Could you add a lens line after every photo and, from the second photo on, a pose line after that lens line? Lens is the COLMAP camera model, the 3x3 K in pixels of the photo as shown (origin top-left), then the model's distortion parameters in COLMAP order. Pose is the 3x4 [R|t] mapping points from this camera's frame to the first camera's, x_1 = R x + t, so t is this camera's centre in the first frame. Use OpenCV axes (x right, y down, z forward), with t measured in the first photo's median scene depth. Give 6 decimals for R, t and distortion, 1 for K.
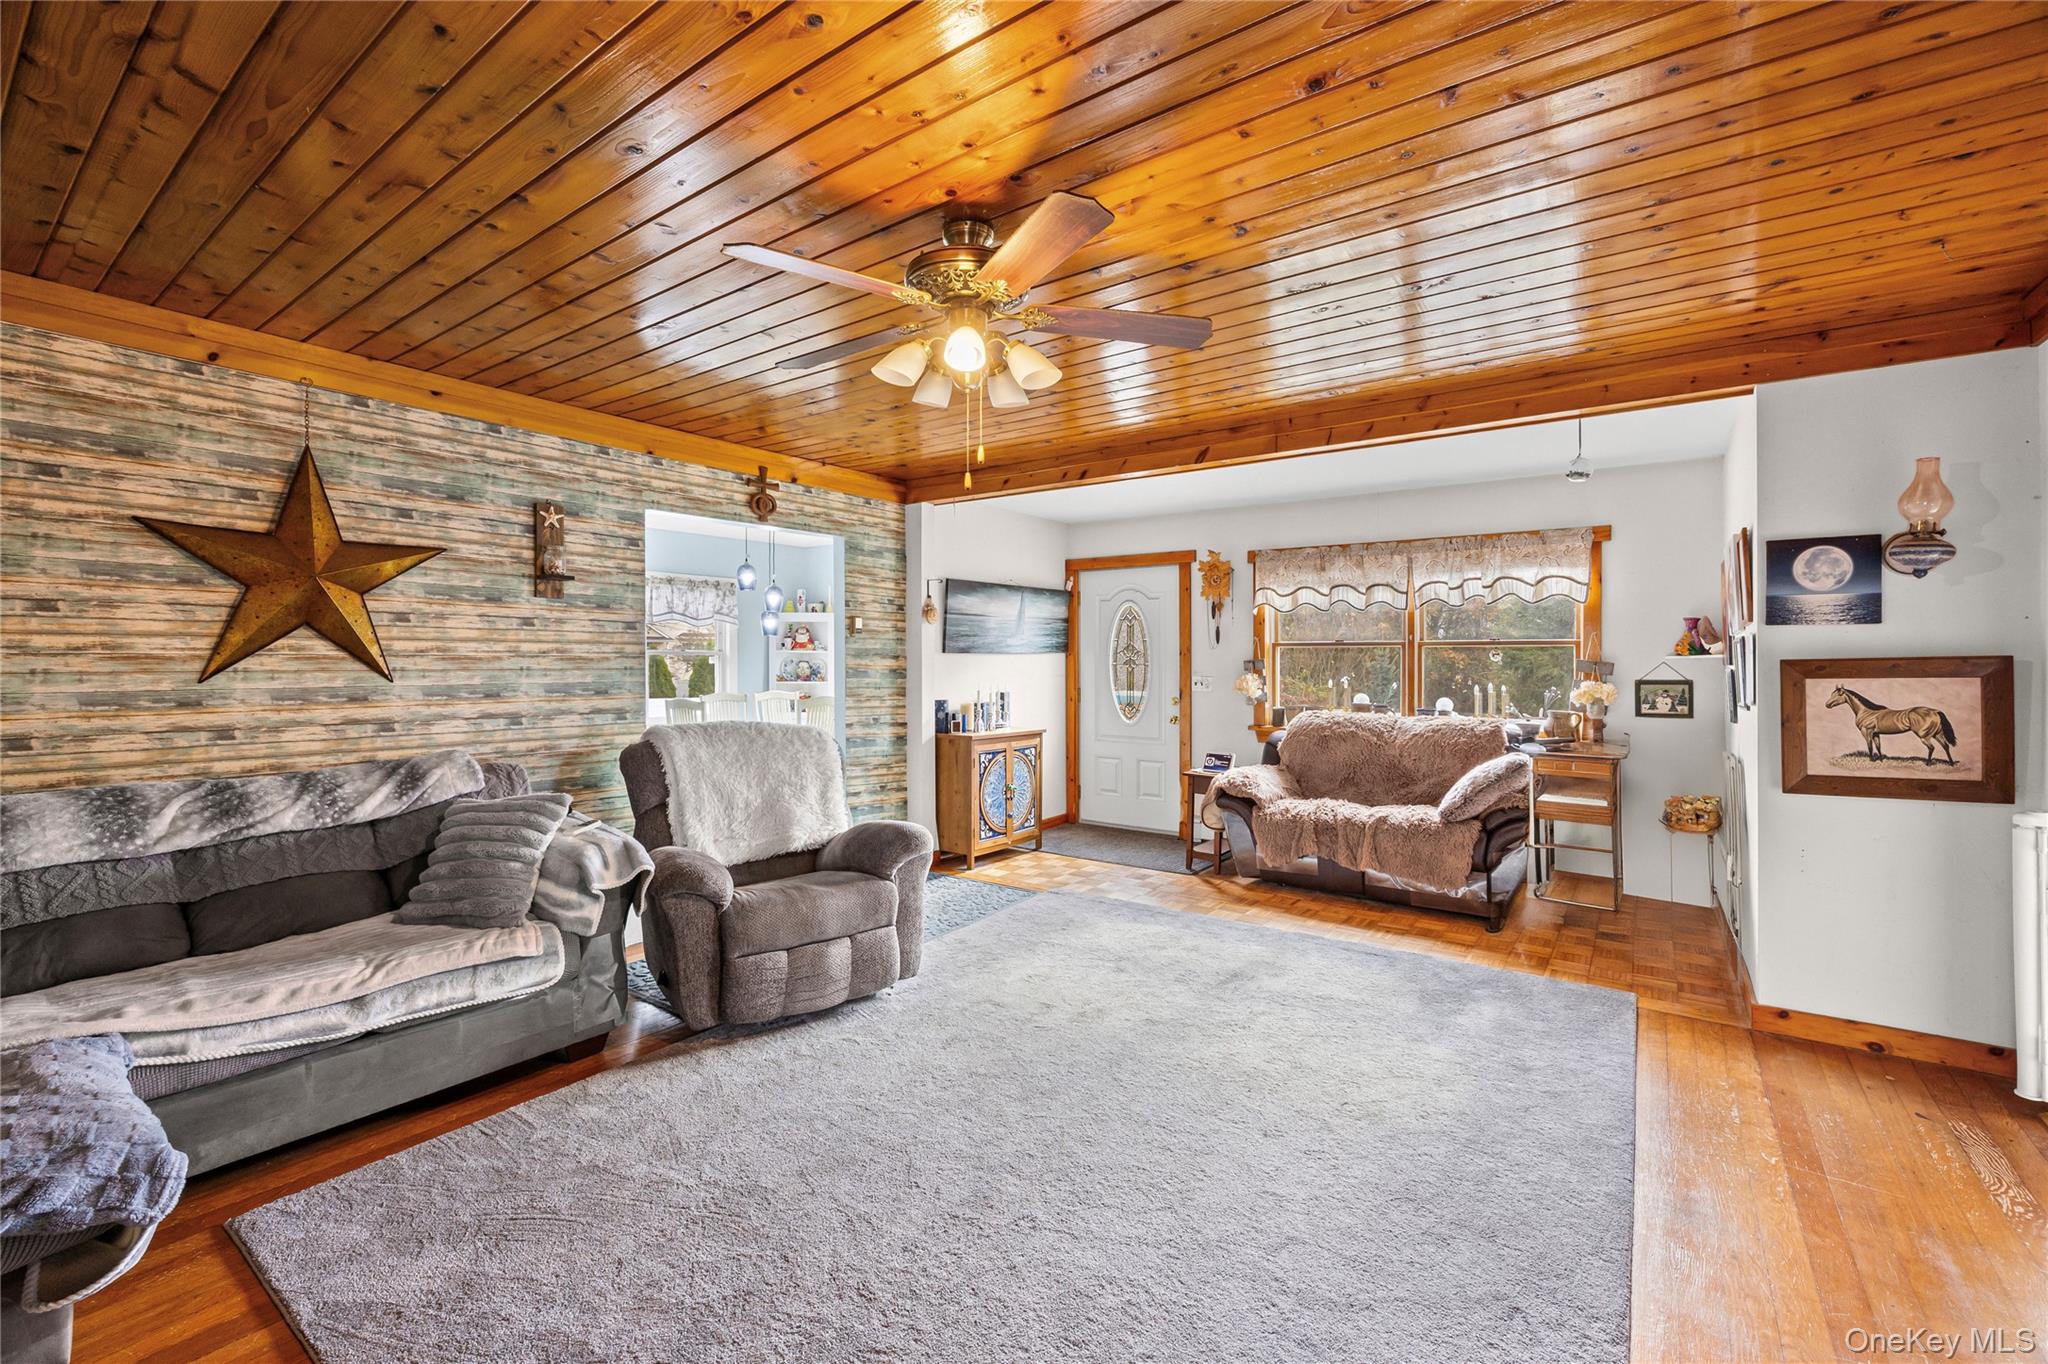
lens RADIAL K [[856.6, 0, 1025.3], [0, 856.6, 664.9], [0, 0, 1]] dist [-0.003359, -0.000163]
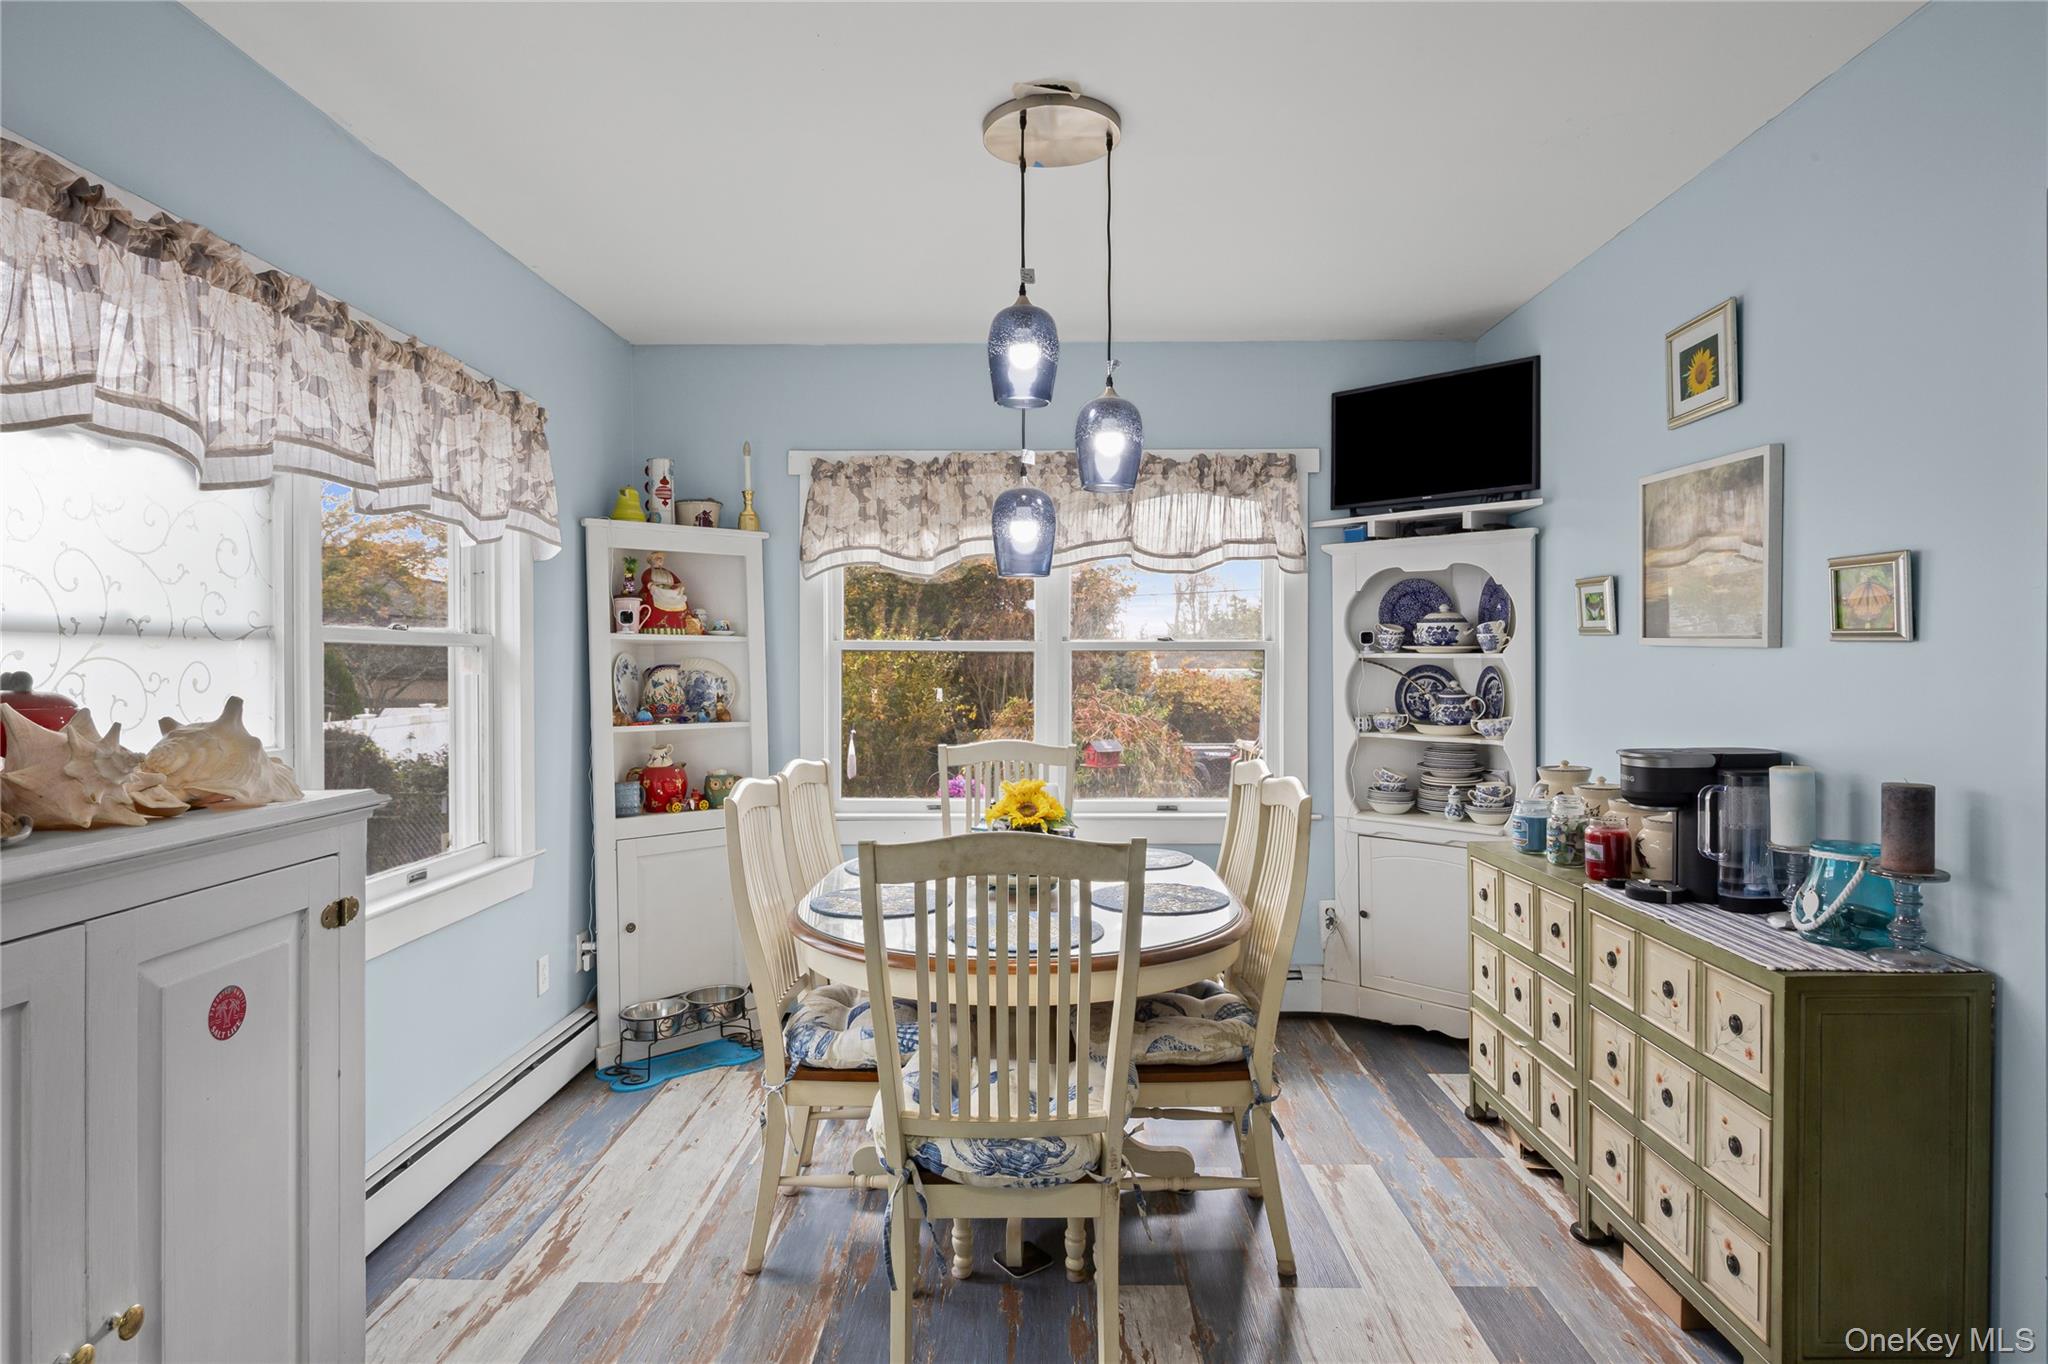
lens RADIAL K [[1126.3, 0, 1020.3], [0, 1126.3, 666.9], [0, 0, 1]] dist [-0.000174, -0.001446]
pose [[0.818352, -0.005325, 0.574693, -0.408149], [0.005559, 0.999984, 0.001350, -0.003670], [-0.574691, 0.002090, 0.818368, 0.544602]]
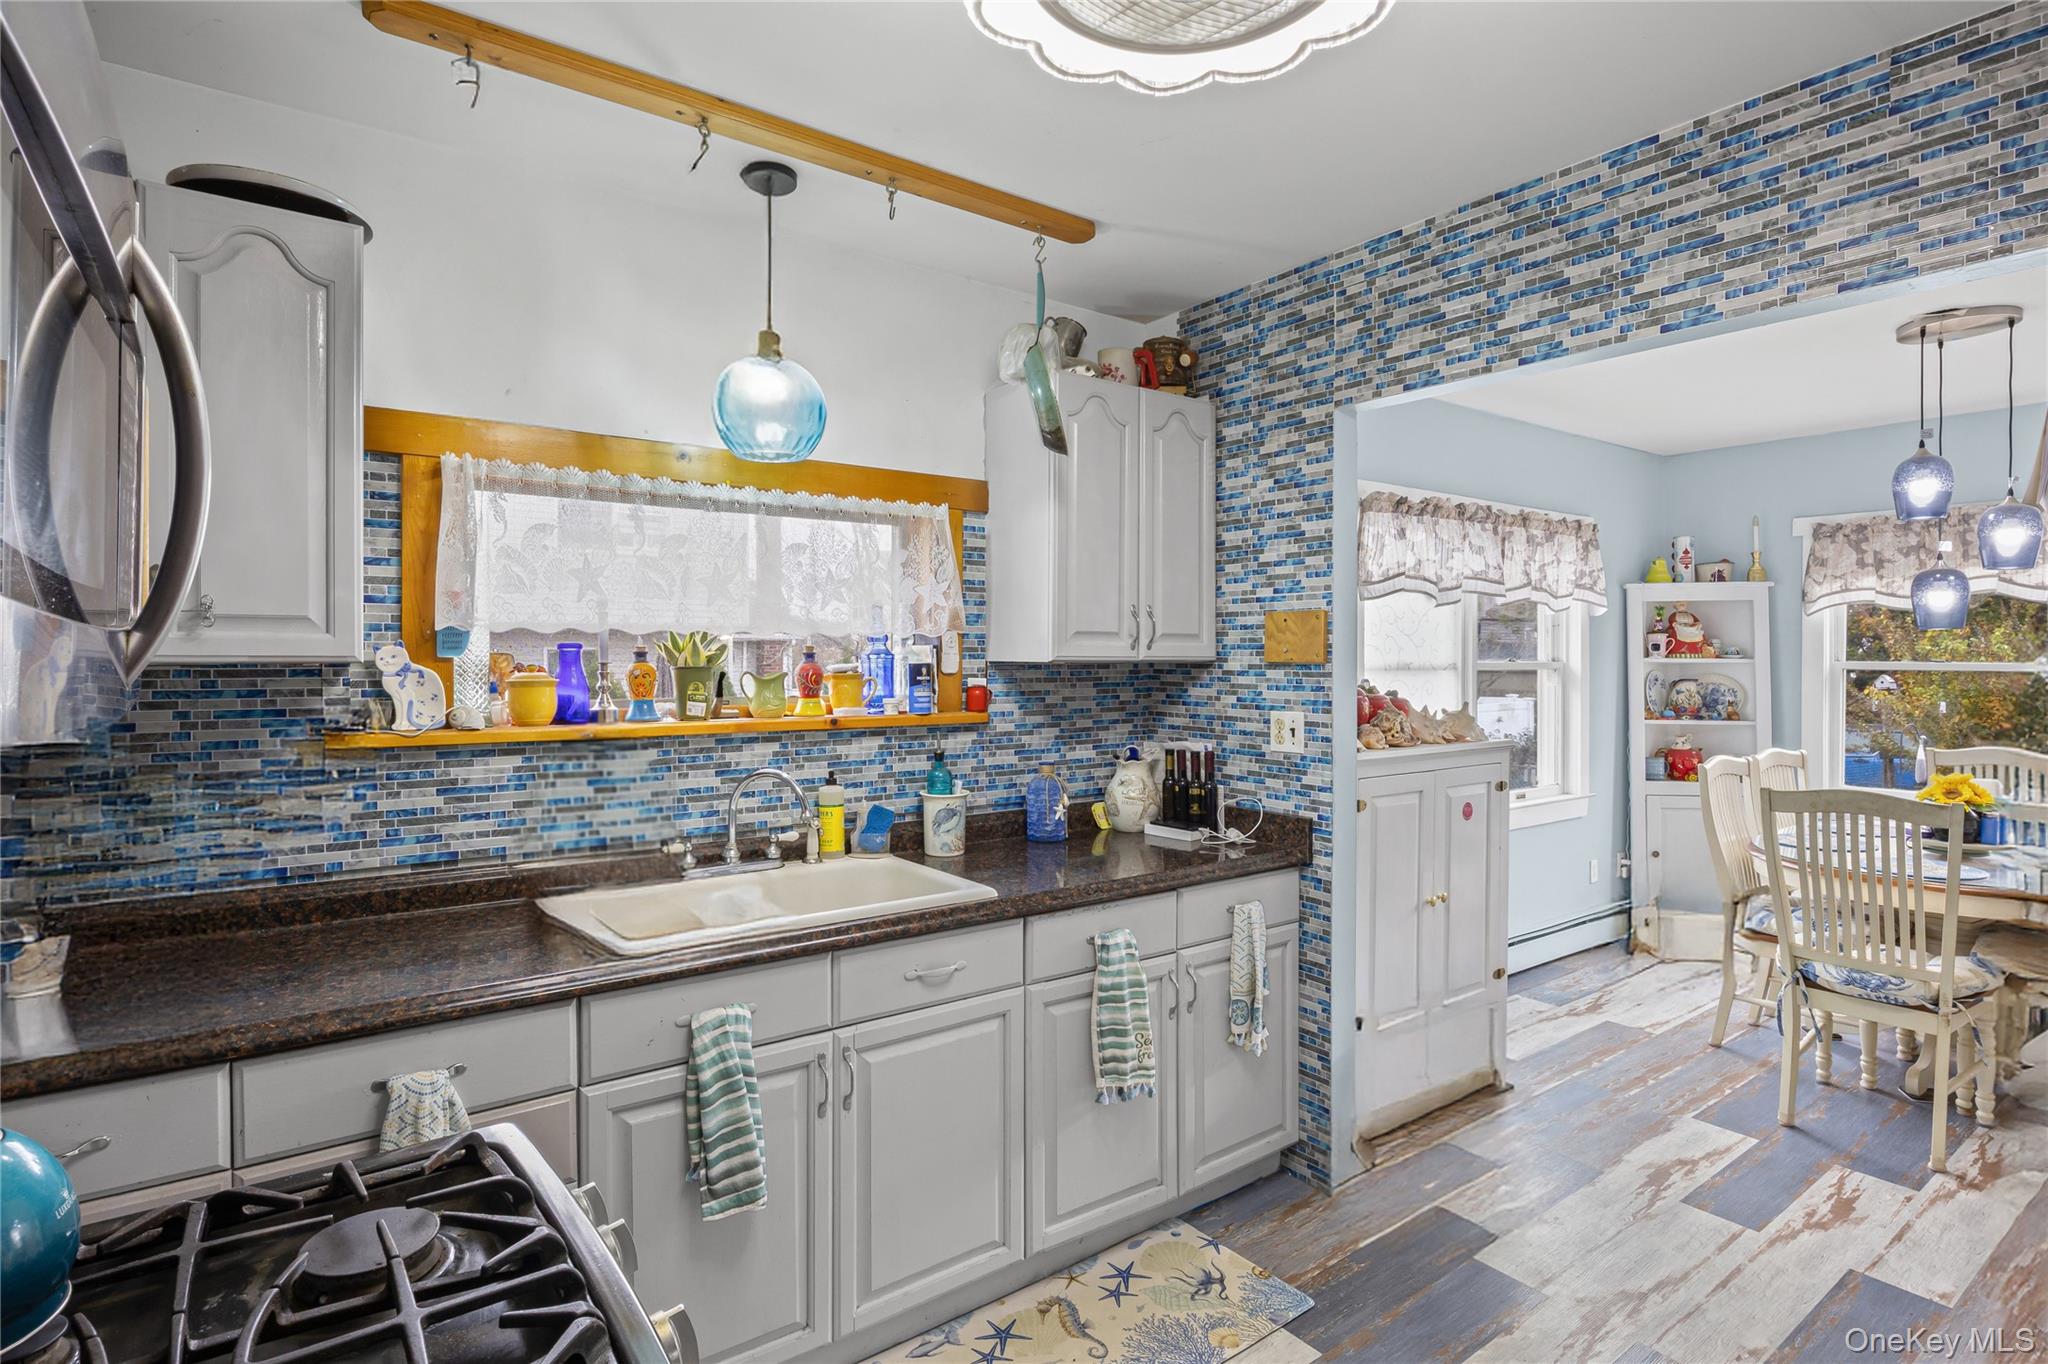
lens RADIAL K [[1023.4, 0, 1026.3], [0, 1023.4, 666.9], [0, 0, 1]] dist [-0.009505, -0.000144]
pose [[0.951352, 0.001550, -0.308103, -0.447210], [0.000304, 0.999982, 0.005967, -0.015555], [0.308107, -0.005771, 0.951334, 0.313242]]
